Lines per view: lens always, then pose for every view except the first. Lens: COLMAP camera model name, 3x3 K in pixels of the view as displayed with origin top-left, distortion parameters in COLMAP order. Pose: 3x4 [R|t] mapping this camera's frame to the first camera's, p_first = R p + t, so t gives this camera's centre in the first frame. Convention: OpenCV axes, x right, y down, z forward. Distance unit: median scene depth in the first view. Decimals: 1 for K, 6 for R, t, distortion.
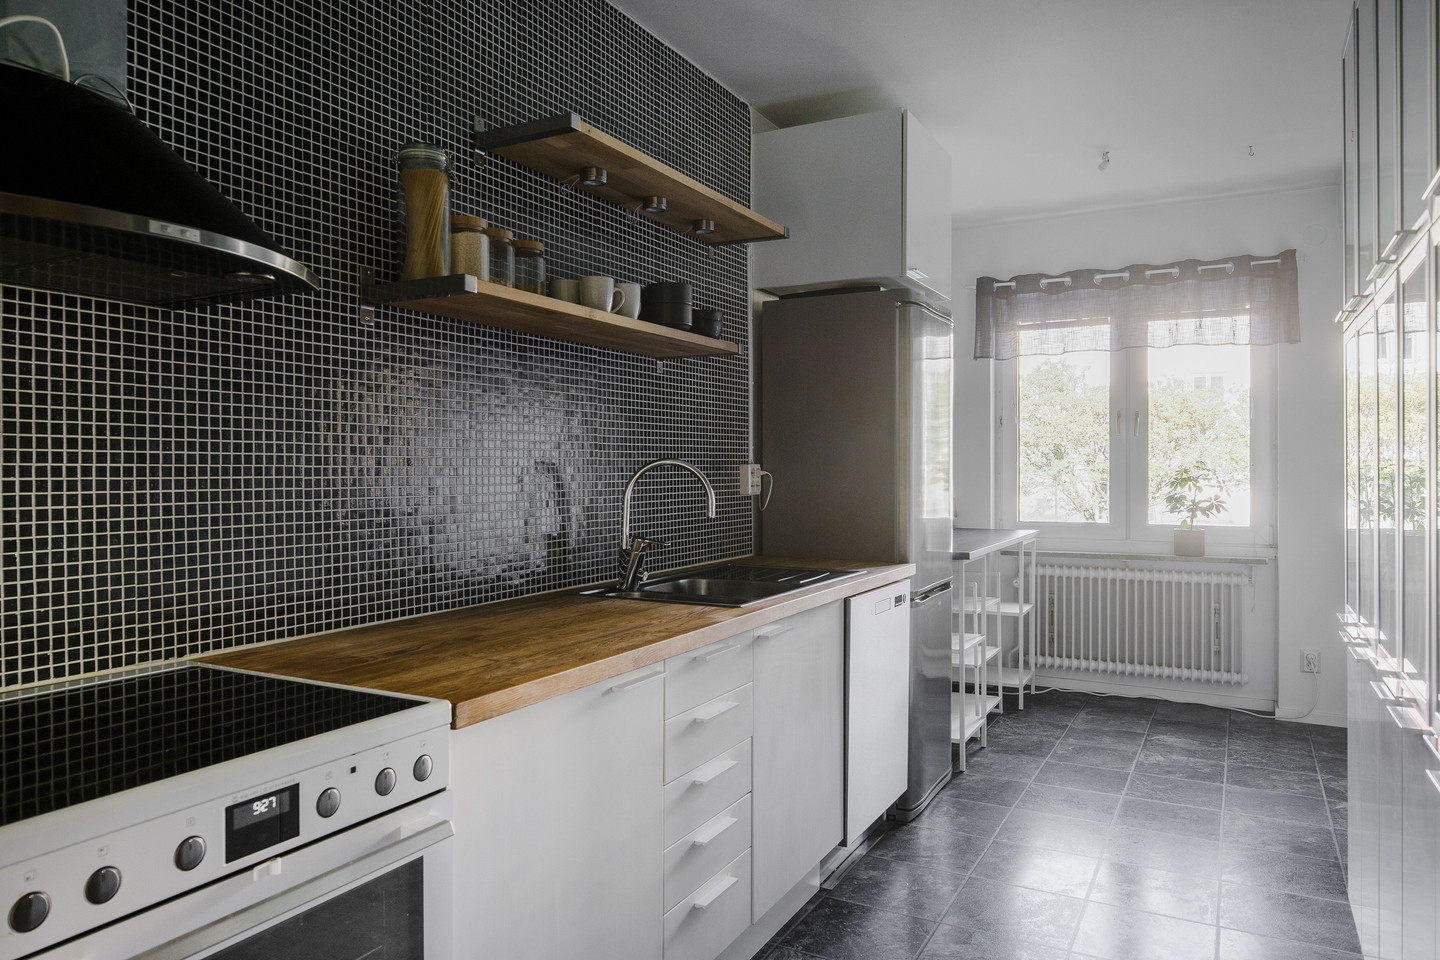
lens RADIAL K [[967.8, 0, 708.3], [0, 967.8, 472.8], [0, 0, 1]] dist [-0.011043, -0.000633]
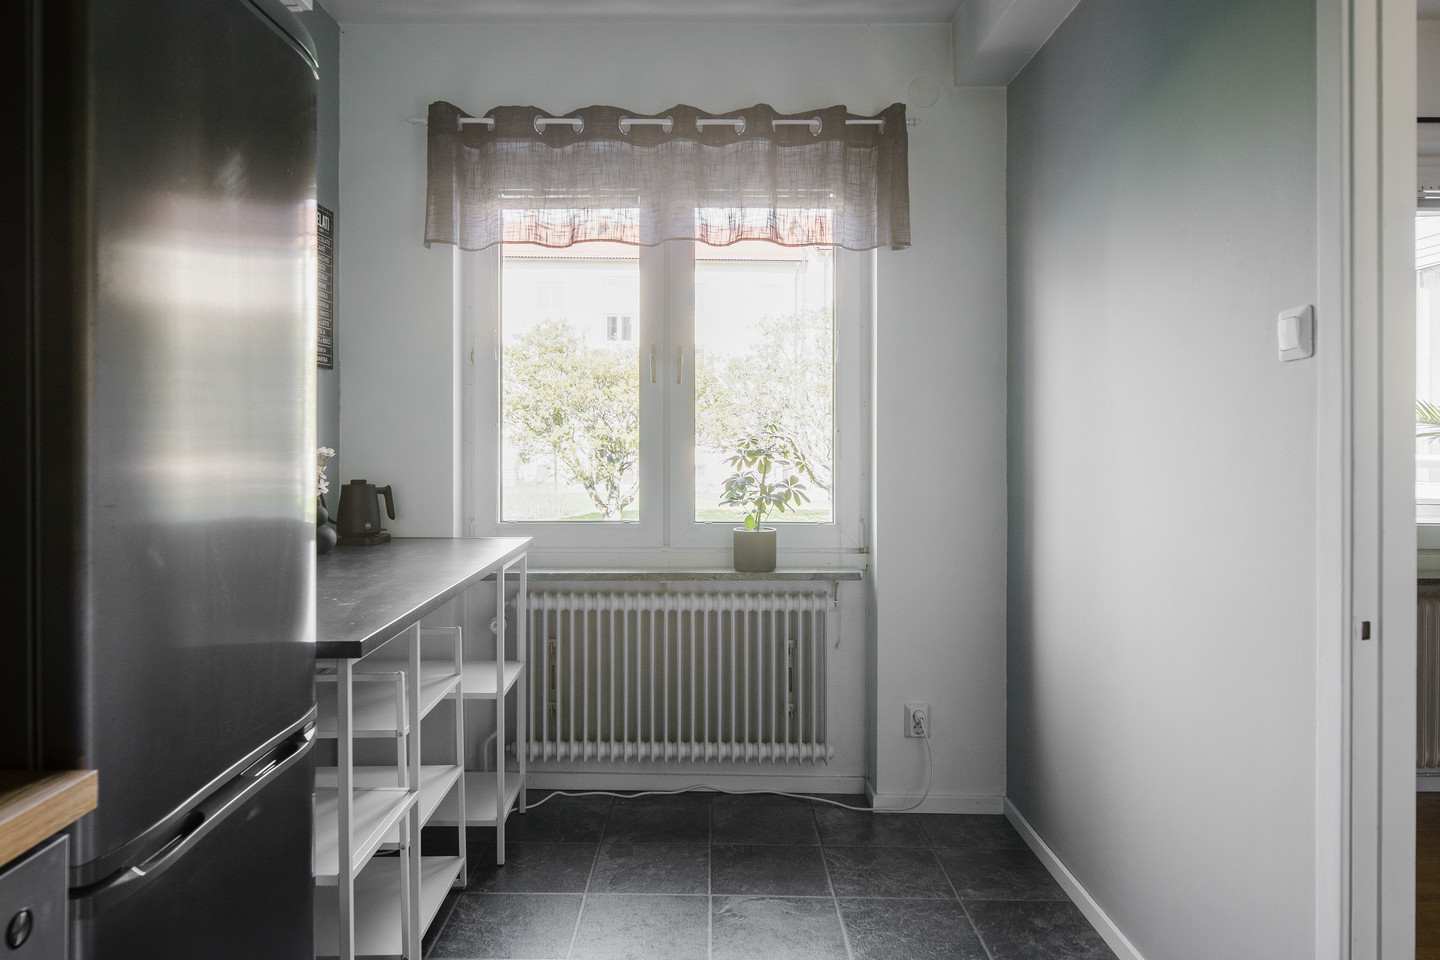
lens RADIAL K [[967.8, 0, 714.3], [0, 967.8, 469.5], [0, 0, 1]] dist [-0.011043, -0.000633]
pose [[0.873679, -0.010227, 0.486396, 0.144866], [-0.005520, 0.999506, 0.030932, -0.001560], [-0.486472, -0.029709, 0.873191, 0.408970]]
